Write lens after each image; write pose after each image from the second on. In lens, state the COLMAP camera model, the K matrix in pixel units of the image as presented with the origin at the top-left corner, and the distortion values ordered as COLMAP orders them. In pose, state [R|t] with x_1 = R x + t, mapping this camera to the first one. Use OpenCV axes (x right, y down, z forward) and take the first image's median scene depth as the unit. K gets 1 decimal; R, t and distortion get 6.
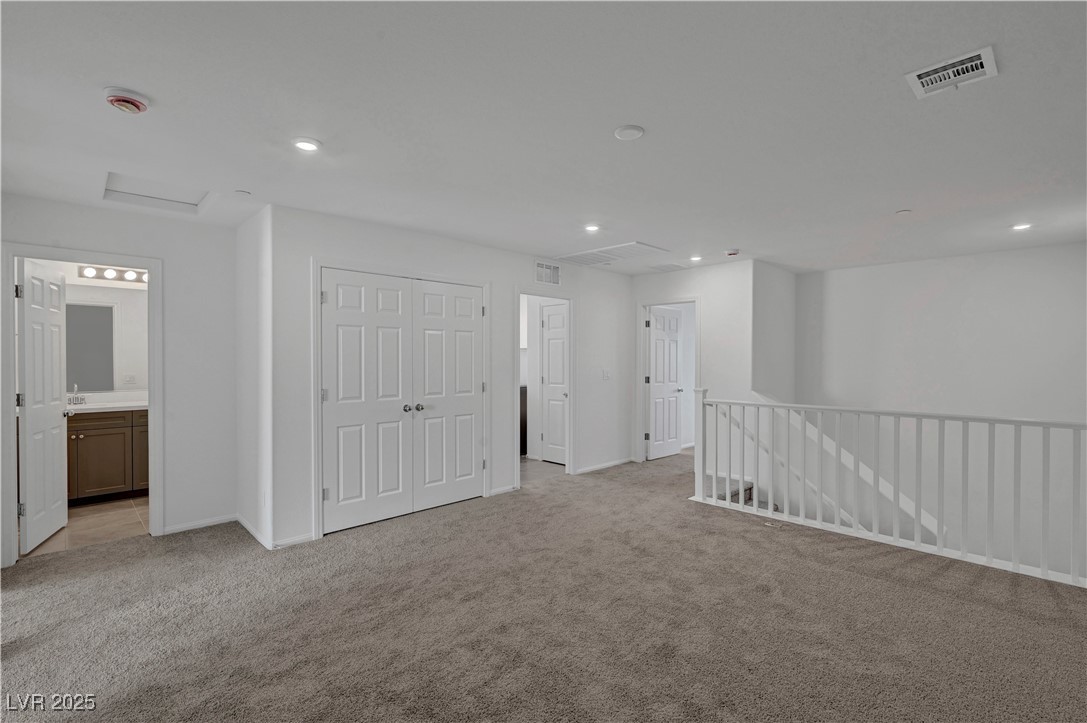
lens RADIAL K [[492.6, 0, 543.7], [0, 492.6, 363.8], [0, 0, 1]] dist [0.012832, 0.000049]
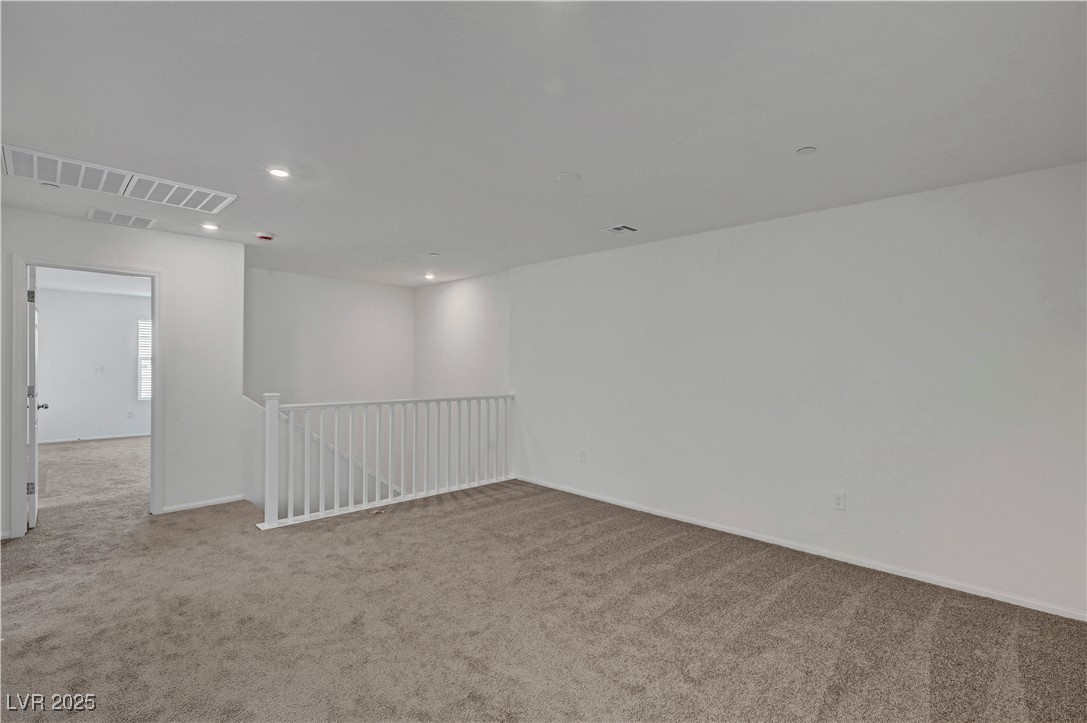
lens RADIAL K [[492.6, 0, 567.4], [0, 492.6, 369.3], [0, 0, 1]] dist [0.012832, 0.000049]
pose [[-0.001077, -0.011950, 0.999928, -0.593285], [-0.001009, 0.999928, 0.011949, -0.002350], [-0.999999, -0.000996, -0.001089, 0.562529]]
